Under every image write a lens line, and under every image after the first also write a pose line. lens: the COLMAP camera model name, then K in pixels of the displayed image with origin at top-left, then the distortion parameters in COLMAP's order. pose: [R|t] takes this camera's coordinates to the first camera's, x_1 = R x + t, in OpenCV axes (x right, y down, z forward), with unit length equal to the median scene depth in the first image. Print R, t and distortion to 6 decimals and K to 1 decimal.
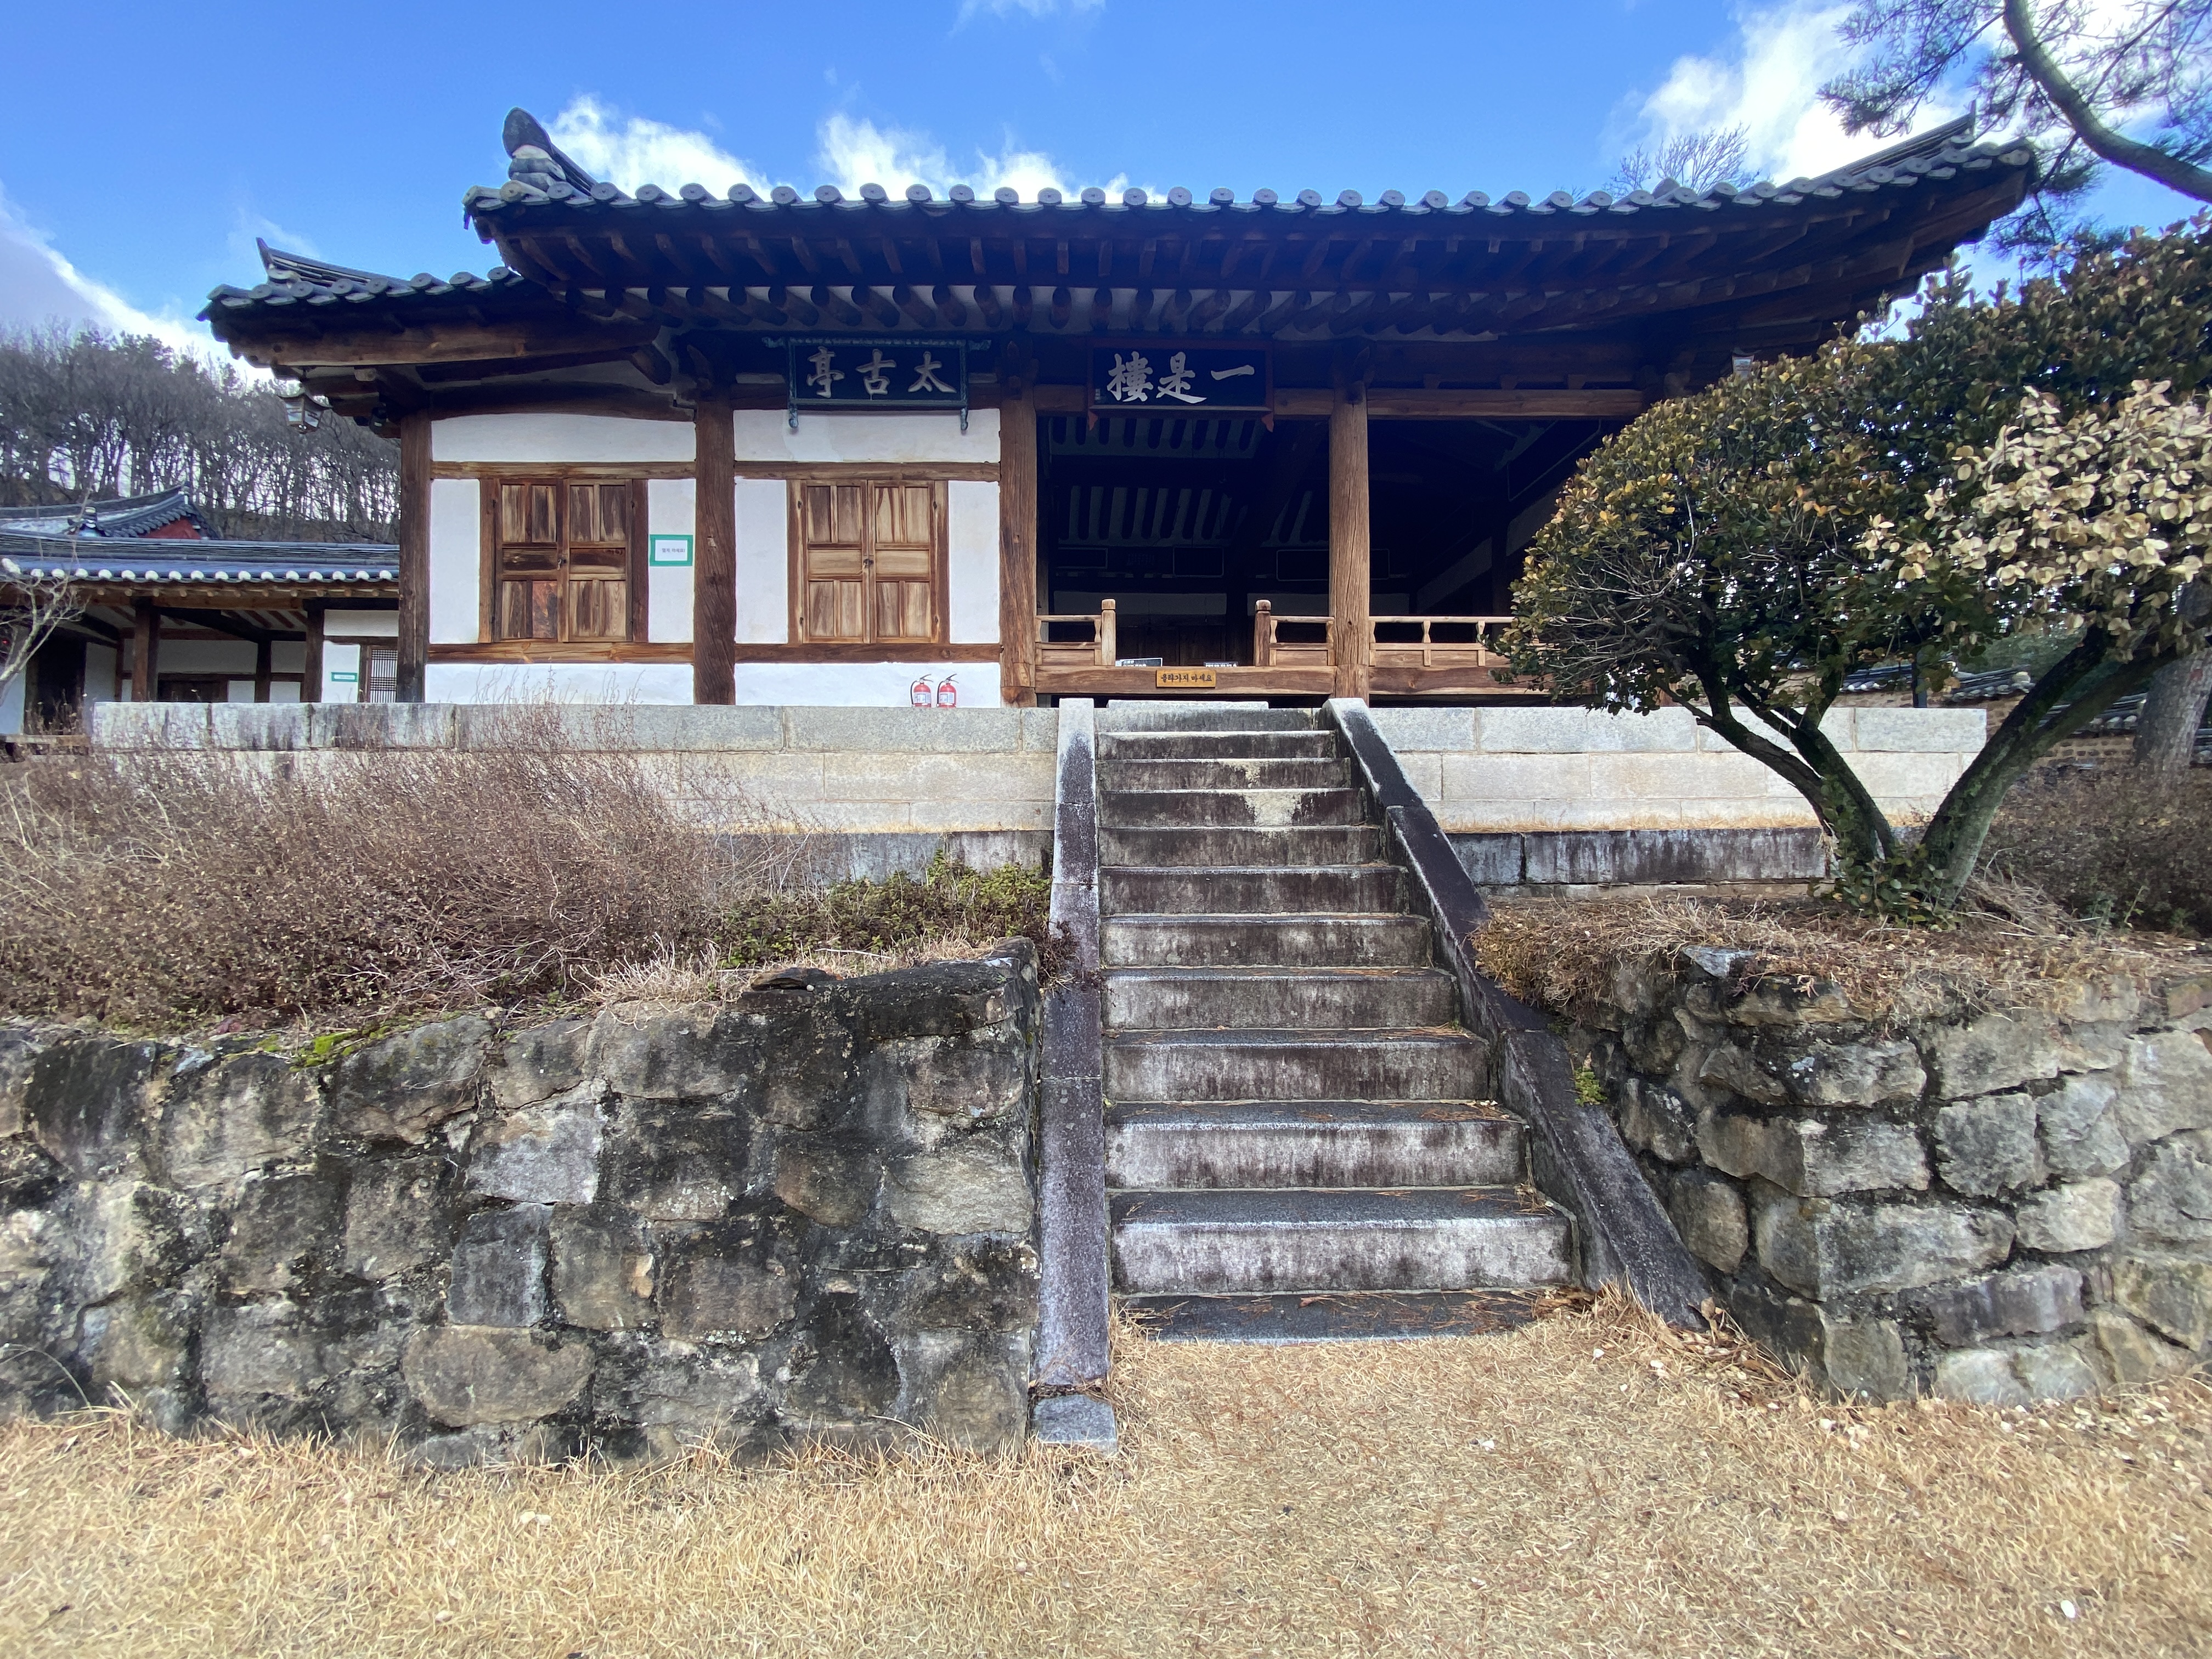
lens RADIAL K [[941.6, 0, 1106.0], [0, 941.6, 829.5], [0, 0, 1]] dist [-0.002775, -0.000444]
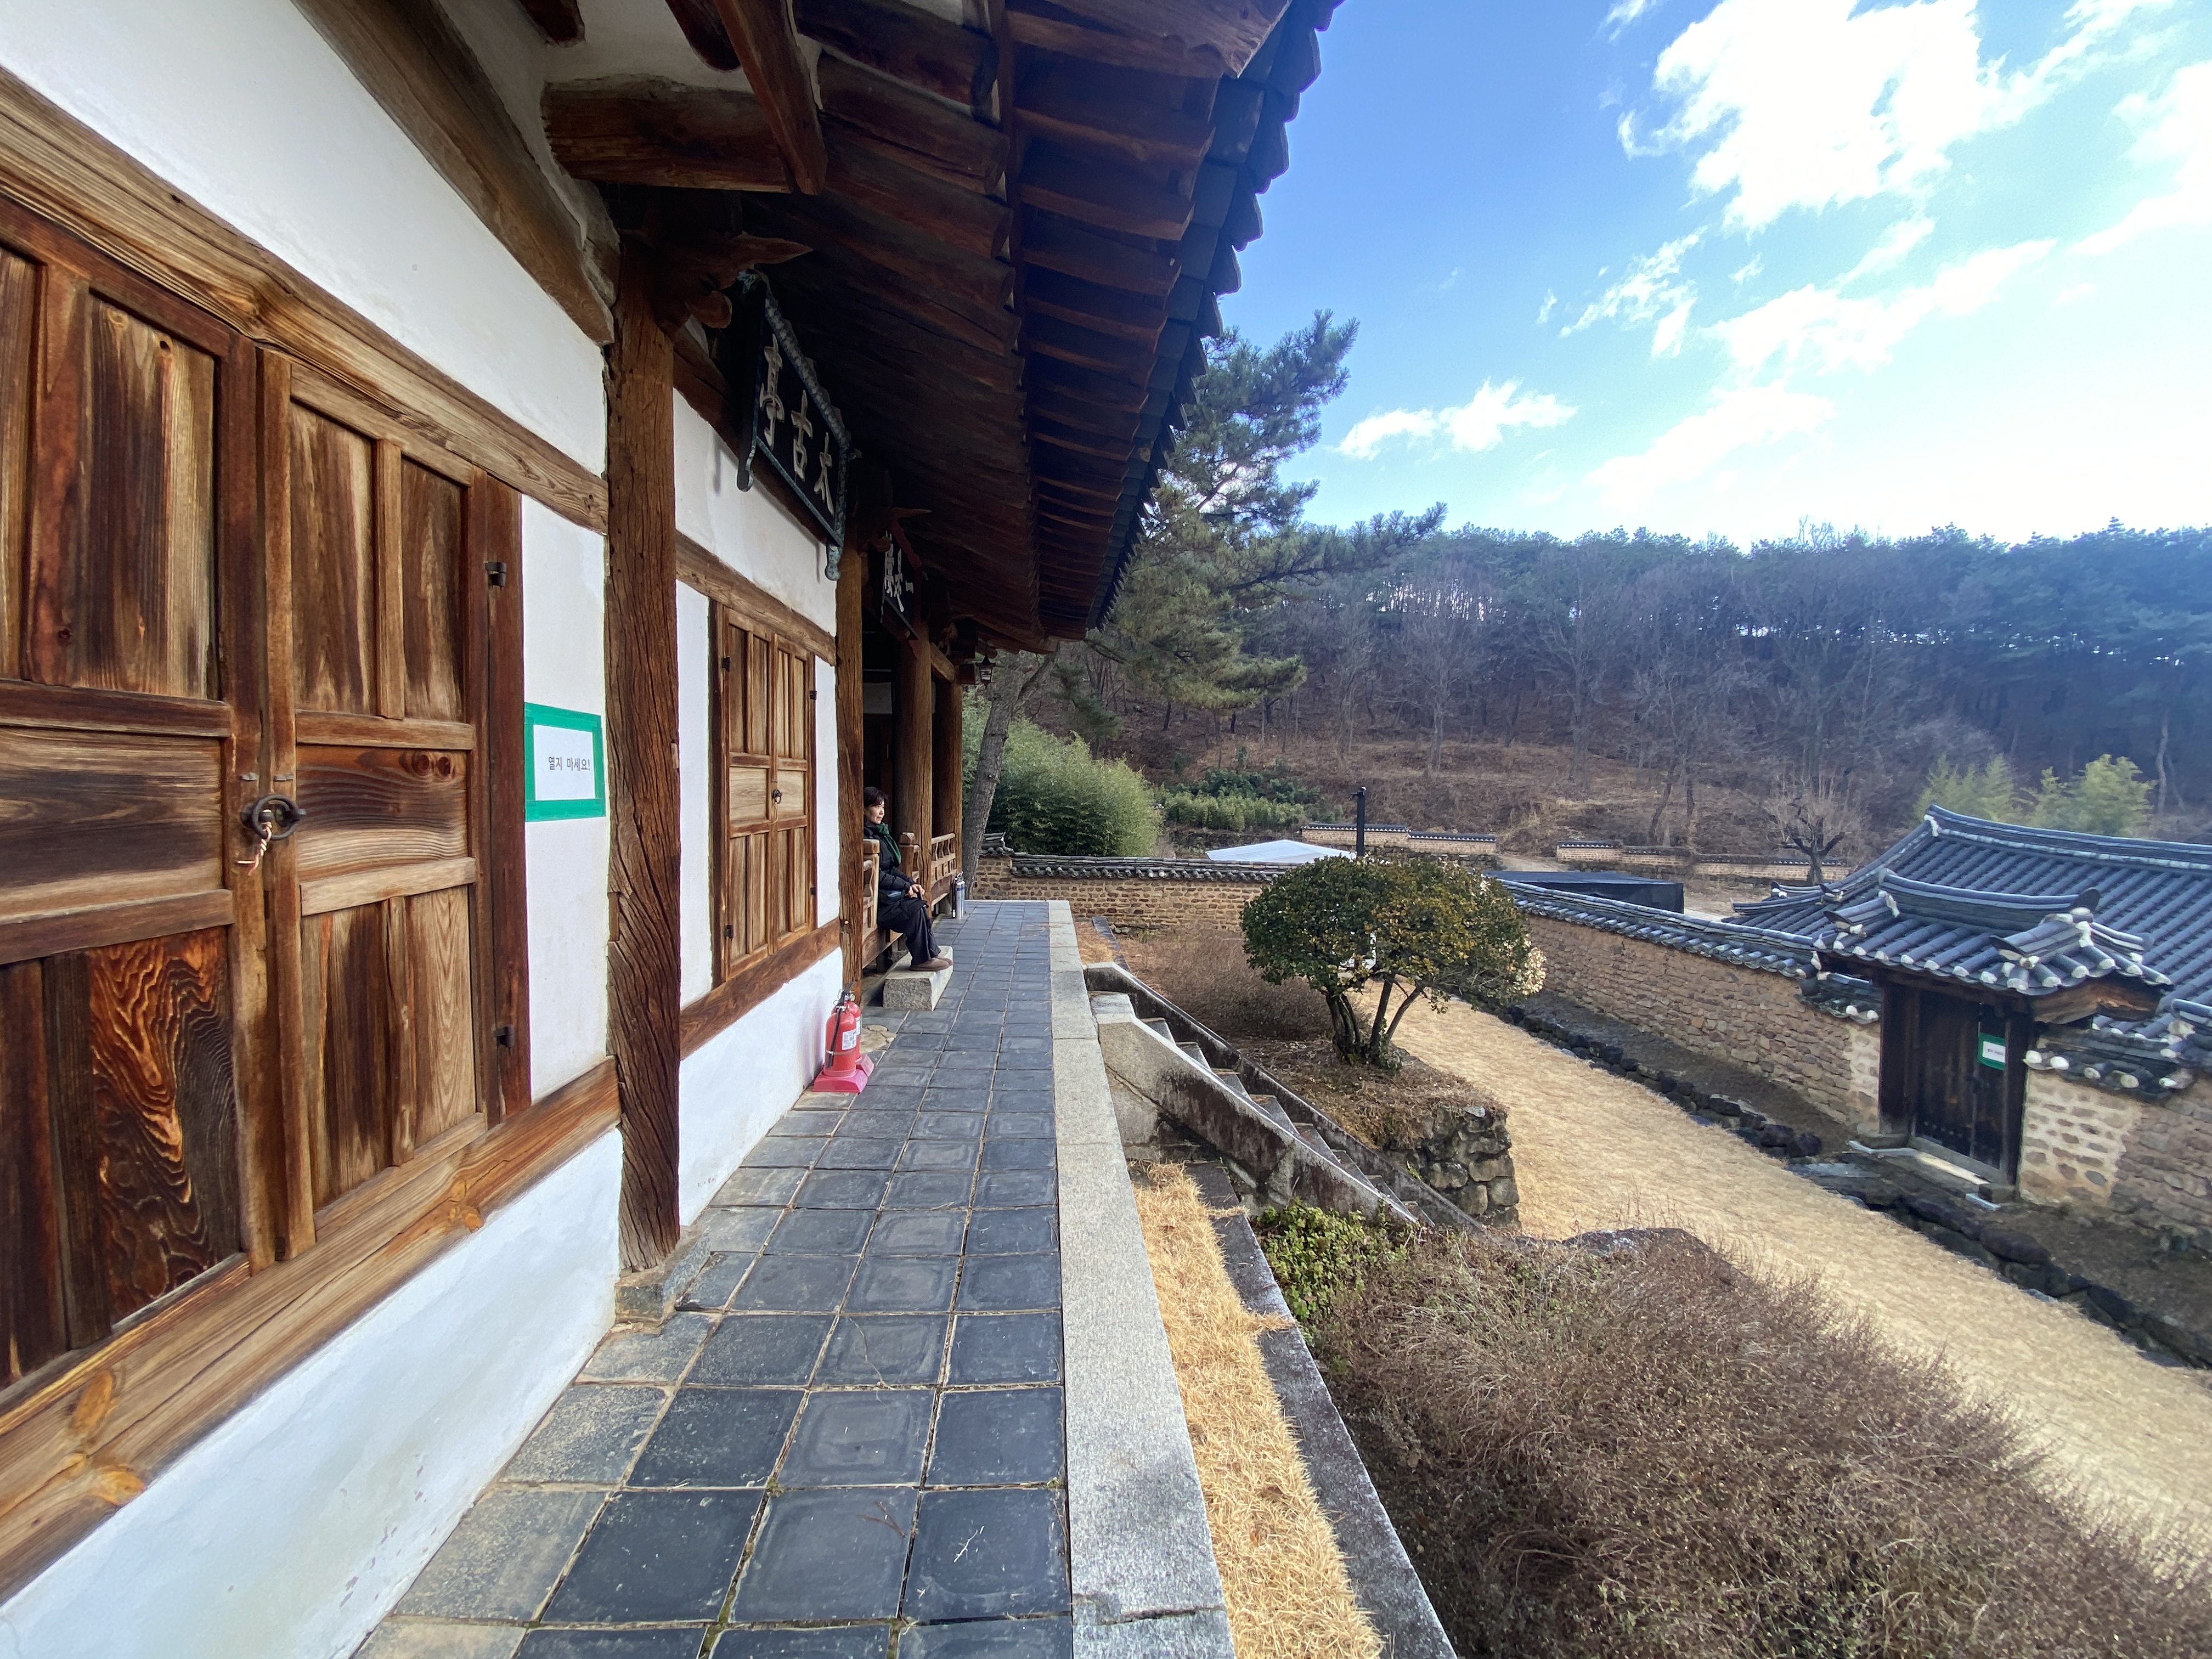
lens RADIAL K [[941.6, 0, 1106.0], [0, 941.6, 829.5], [0, 0, 1]] dist [-0.002775, -0.000444]
pose [[-0.063774, -0.053484, 0.996530, -0.763351], [-0.040532, 0.997878, 0.050963, -0.298015], [-0.997141, -0.037141, -0.065807, 0.849905]]
